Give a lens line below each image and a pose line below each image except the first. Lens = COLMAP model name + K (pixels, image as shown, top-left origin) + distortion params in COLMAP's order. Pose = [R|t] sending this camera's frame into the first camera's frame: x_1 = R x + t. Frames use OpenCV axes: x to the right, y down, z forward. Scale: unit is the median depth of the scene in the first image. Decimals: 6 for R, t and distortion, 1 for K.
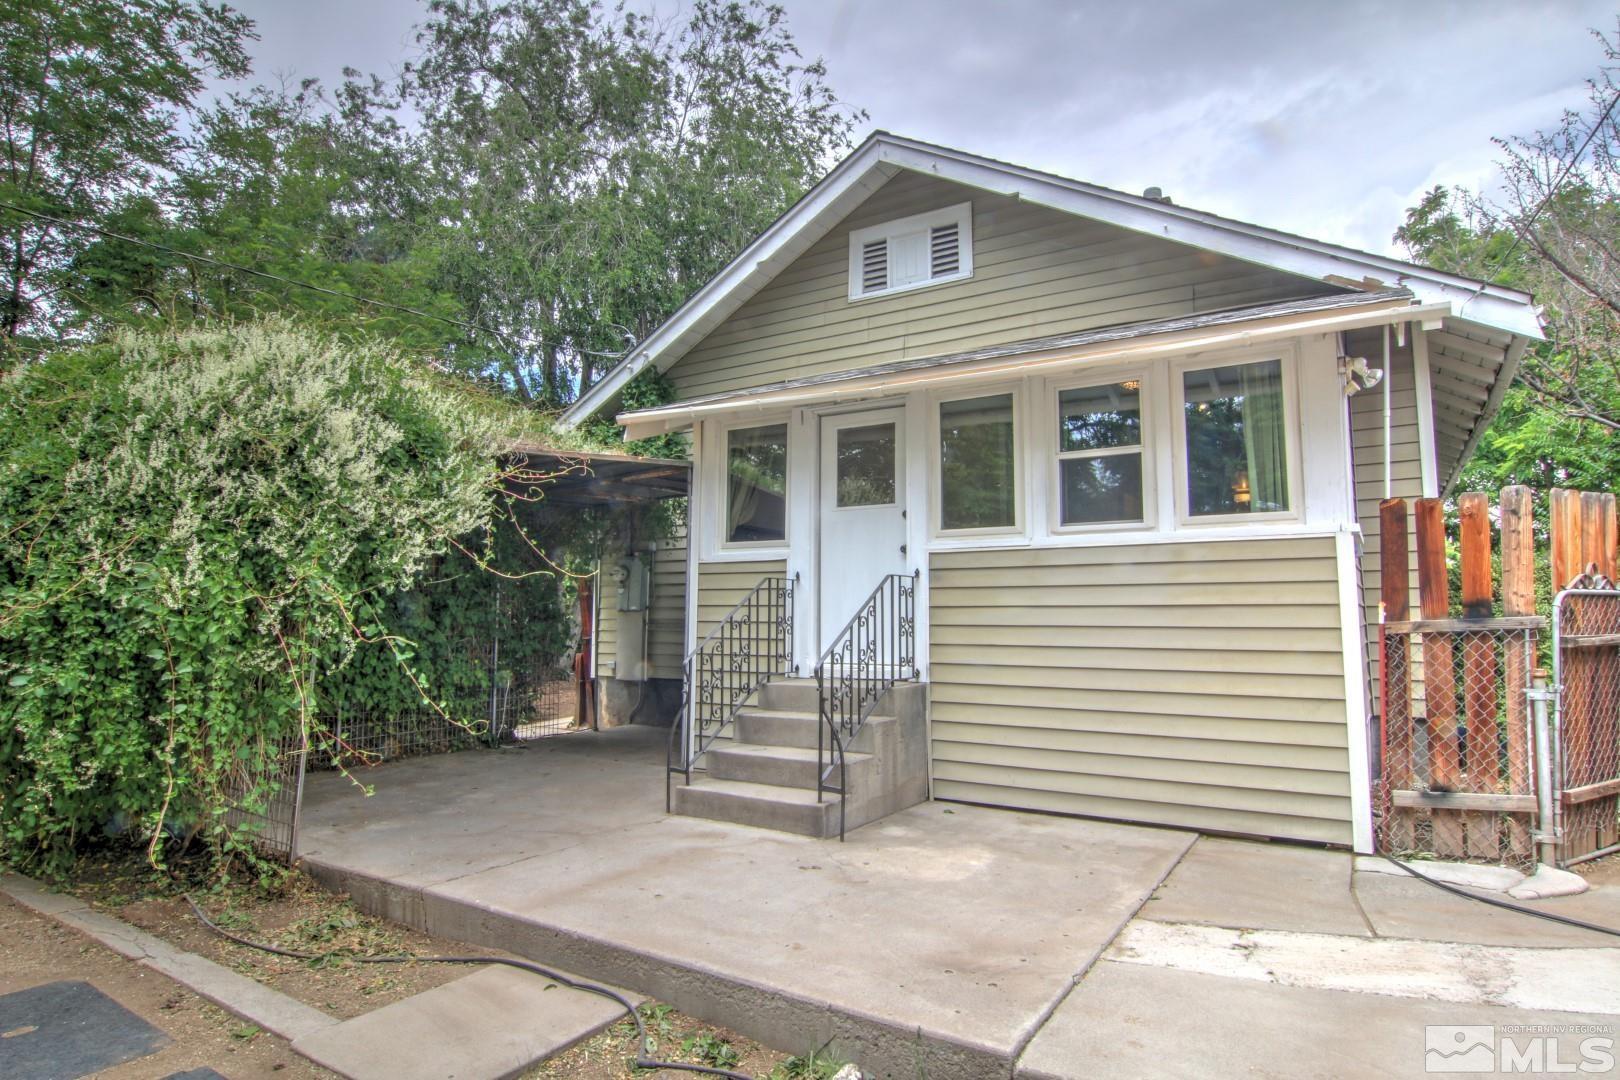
lens RADIAL K [[906.9, 0, 815.7], [0, 906.9, 538.0], [0, 0, 1]] dist [-0.004838, -0.013513]
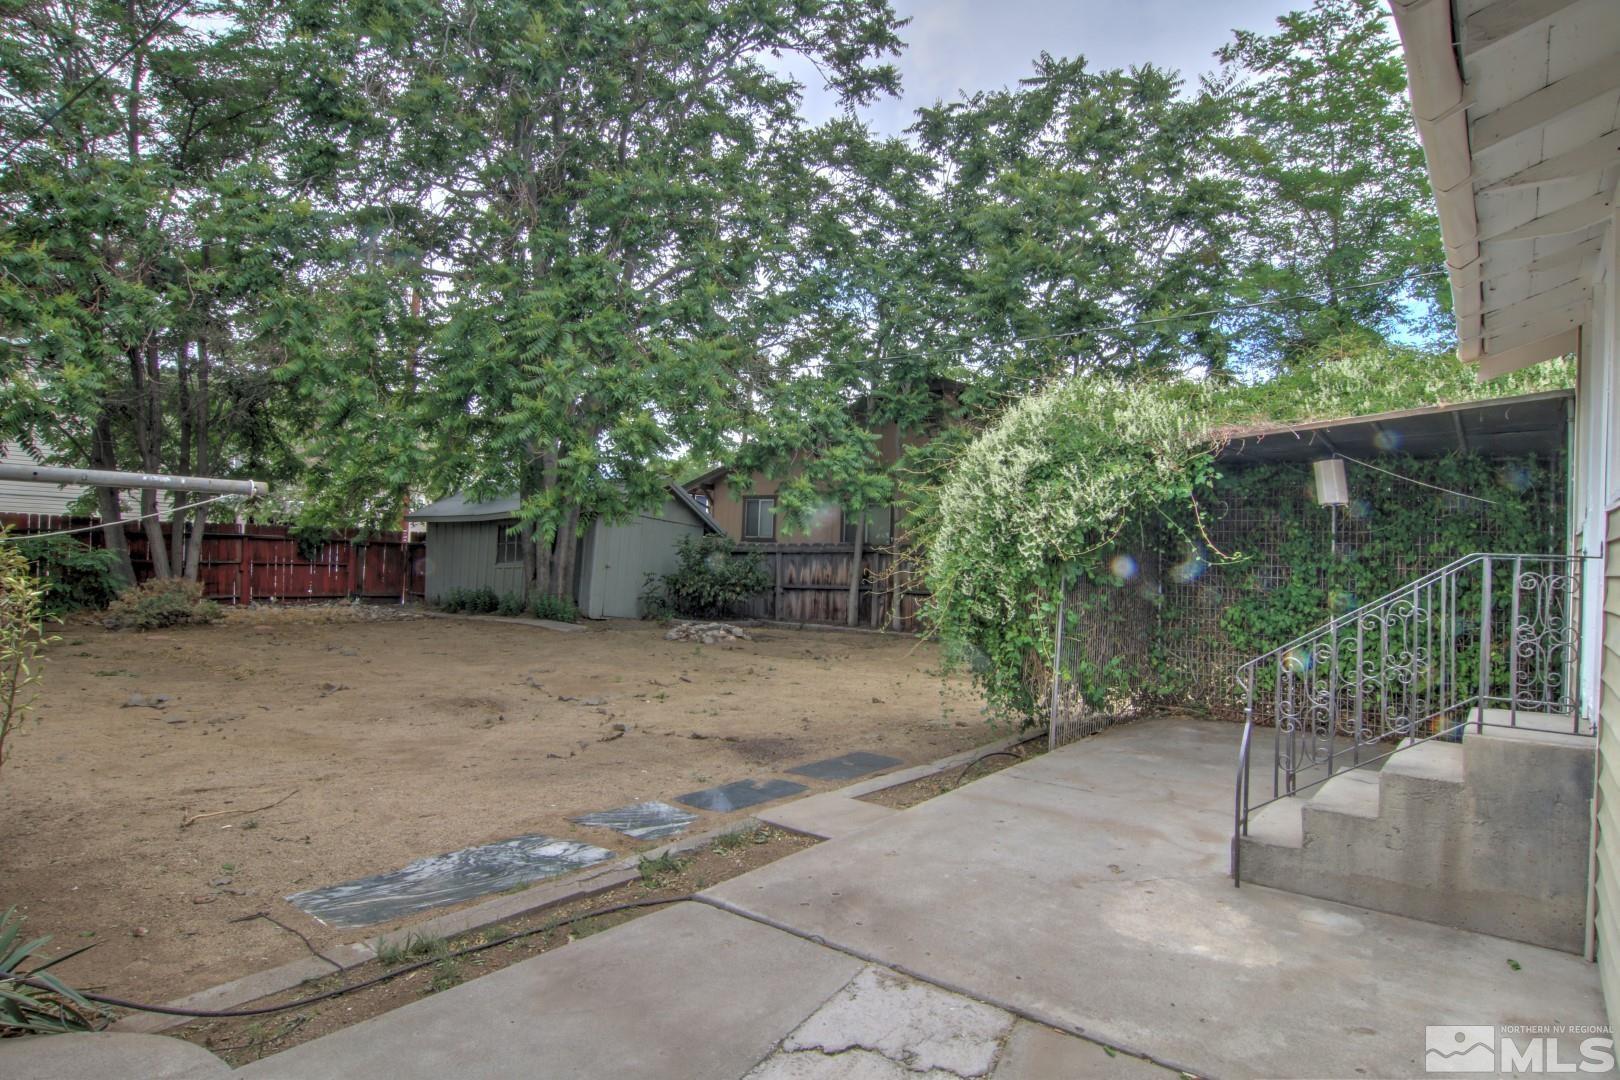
lens RADIAL K [[906.9, 0, 815.7], [0, 906.9, 538.0], [0, 0, 1]] dist [-0.004838, -0.013513]
pose [[-0.085256, -0.019751, -0.996163, 0.966613], [0.051791, 0.998364, -0.024227, 0.027150], [0.995012, -0.053658, -0.084094, 0.788504]]
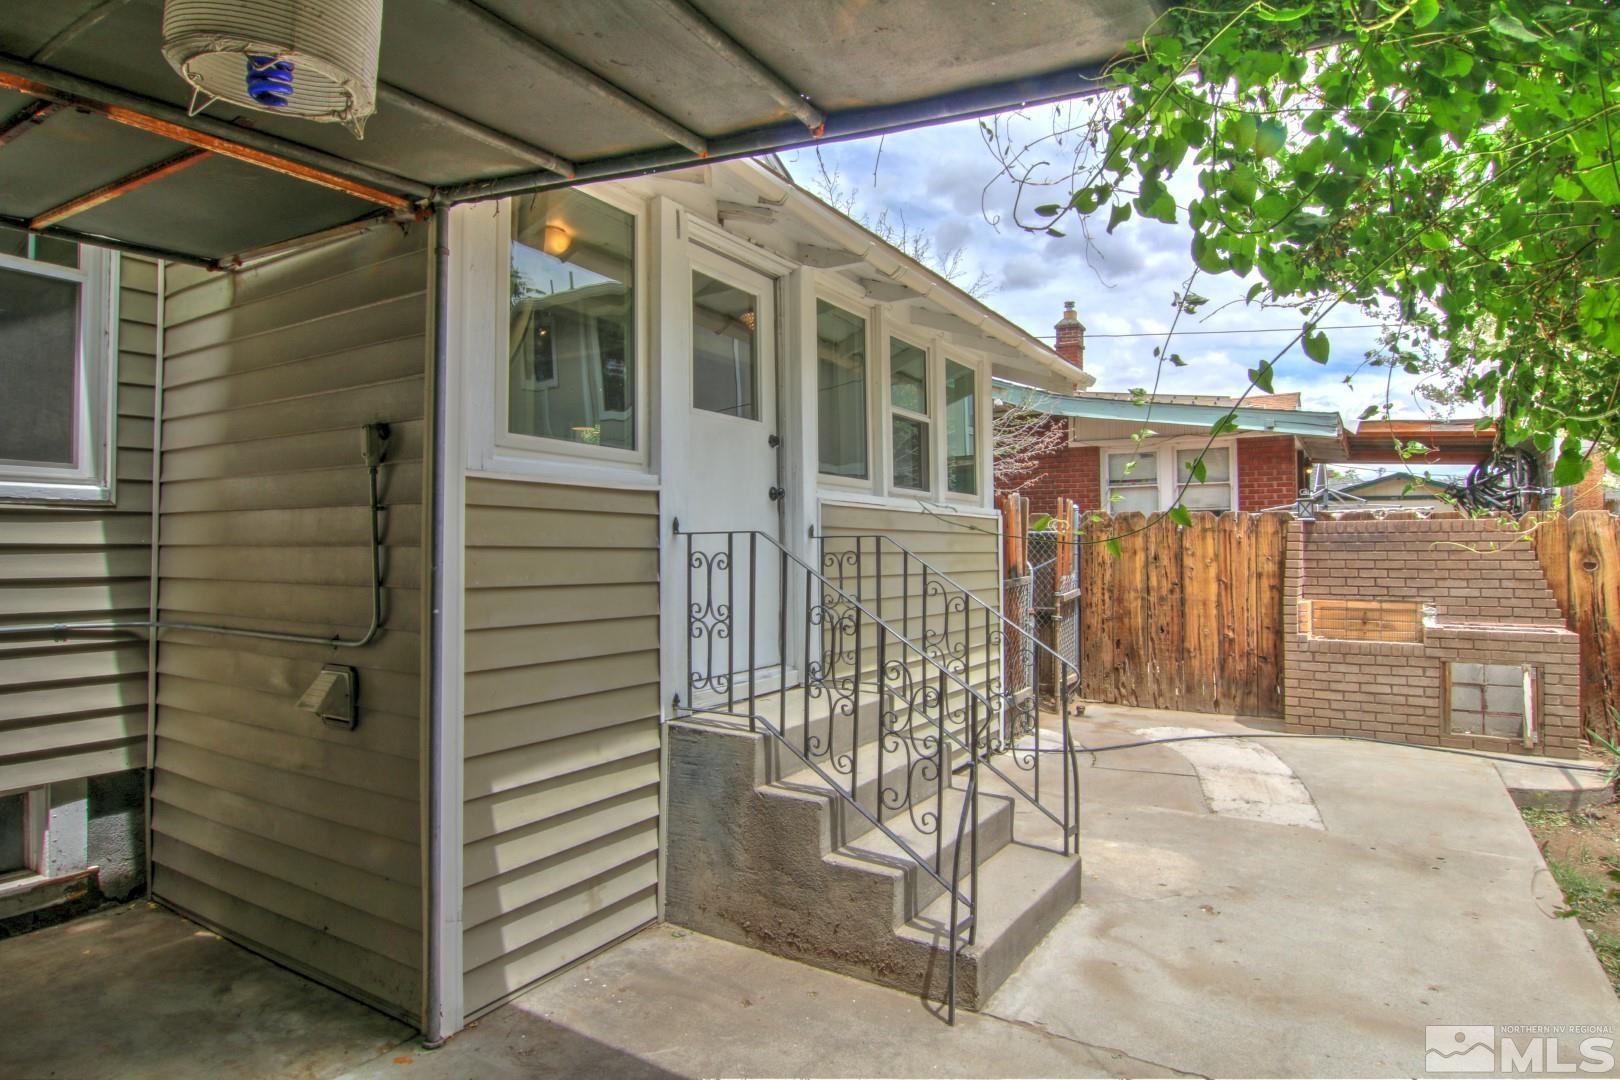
lens RADIAL K [[906.9, 0, 815.7], [0, 906.9, 538.0], [0, 0, 1]] dist [-0.004838, -0.013513]
pose [[-0.007186, 0.012226, 0.999899, -0.817974], [-0.087749, 0.996060, -0.012810, 0.073297], [-0.996117, -0.087833, -0.006085, 1.387167]]
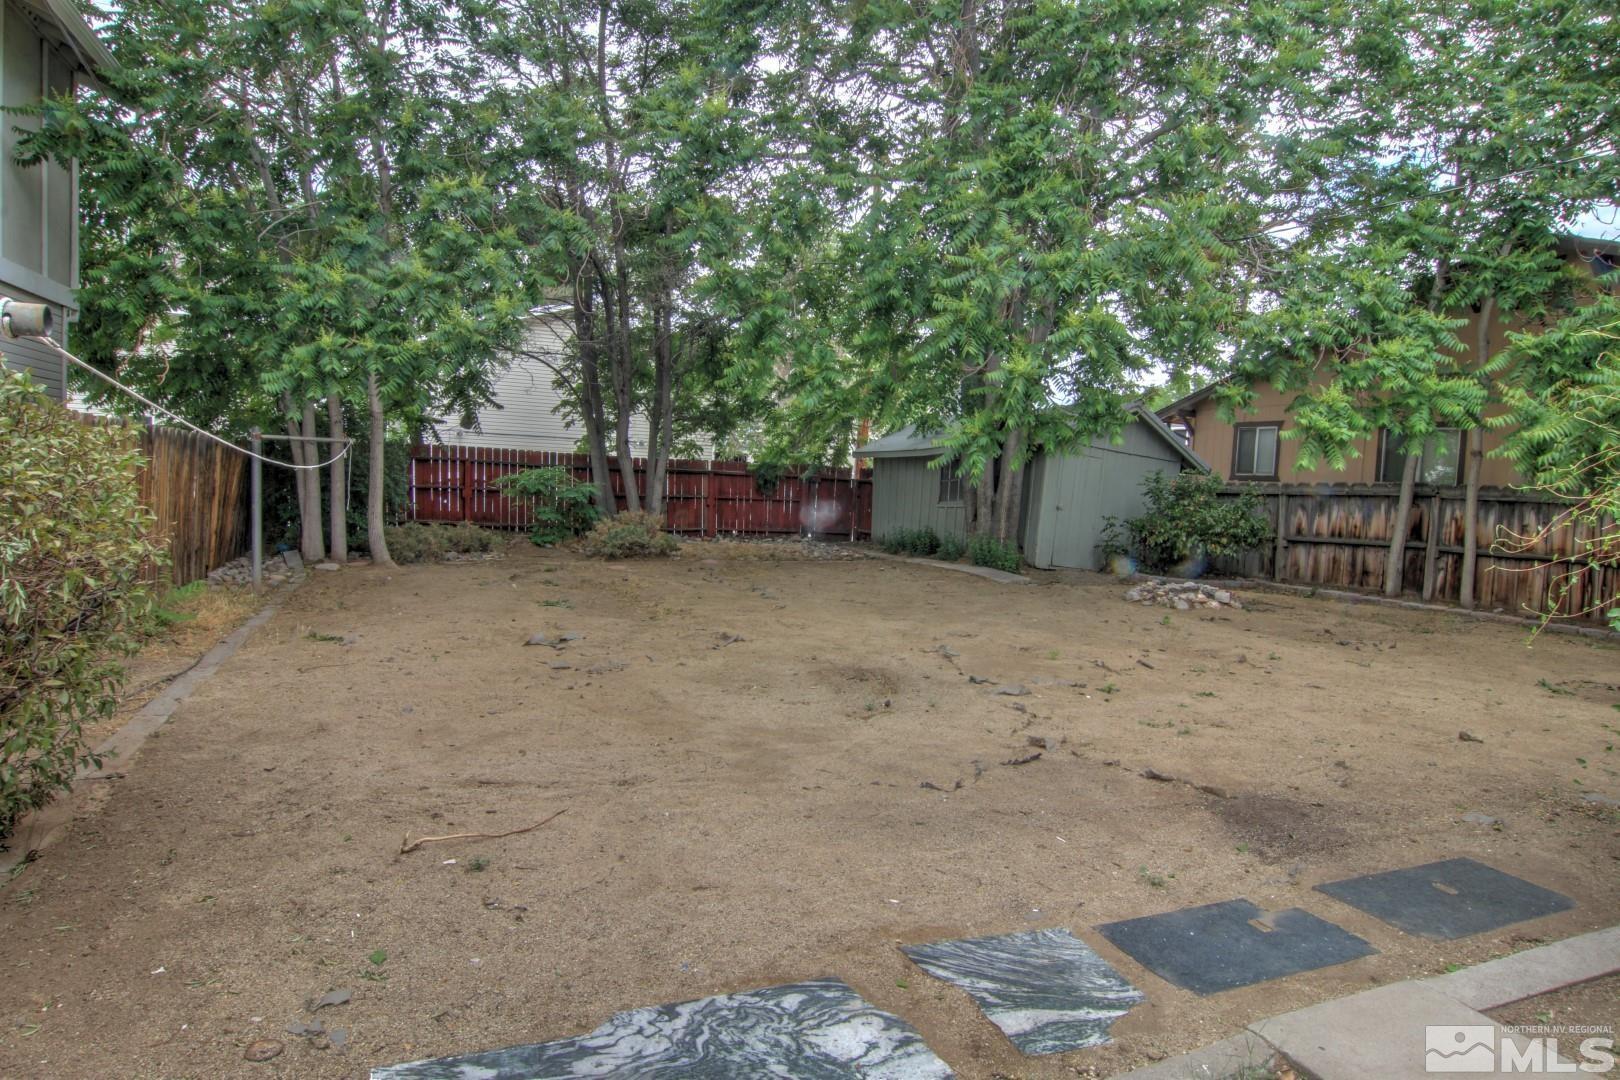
lens RADIAL K [[906.9, 0, 815.7], [0, 906.9, 538.0], [0, 0, 1]] dist [-0.004838, -0.013513]
pose [[-0.557806, 0.033494, -0.829295, 0.393958], [0.028701, 0.999366, 0.021058, 0.022762], [0.829475, -0.012055, -0.558413, 0.675661]]
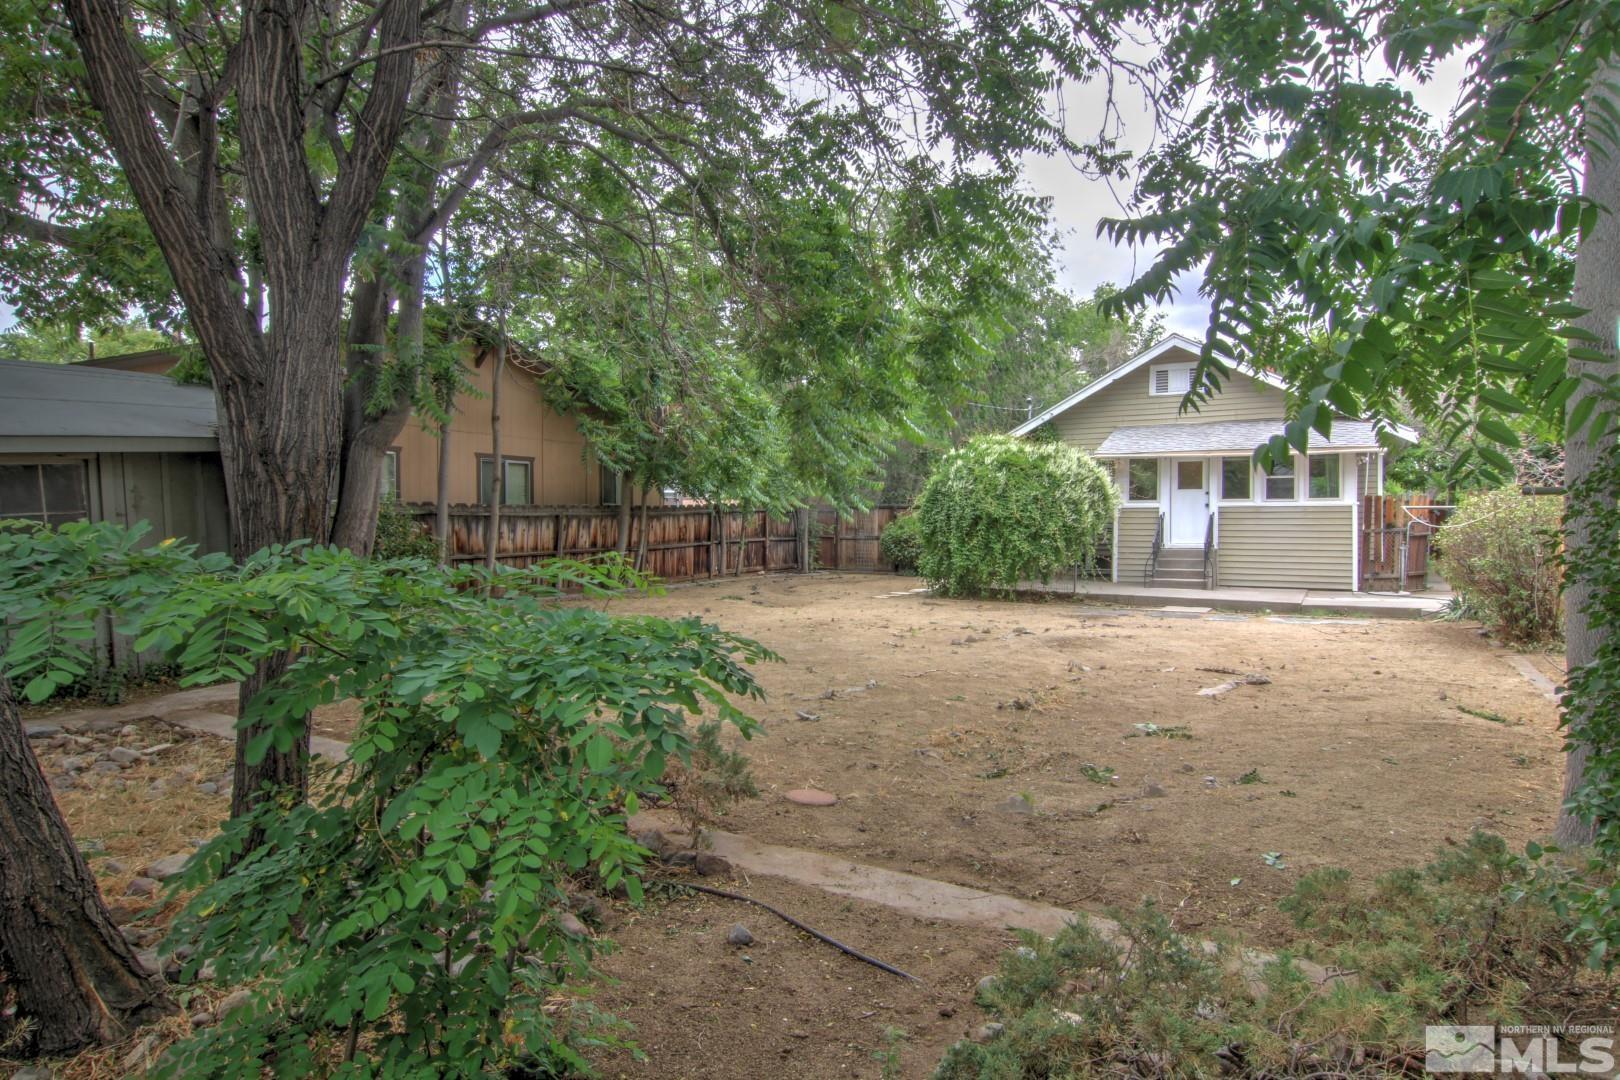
lens RADIAL K [[906.9, 0, 815.7], [0, 906.9, 538.0], [0, 0, 1]] dist [-0.004838, -0.013513]
pose [[0.999499, -0.000410, 0.031651, -1.814472], [-0.002784, 0.994902, 0.100804, -0.249168], [-0.031531, -0.100842, 0.994403, -2.735671]]
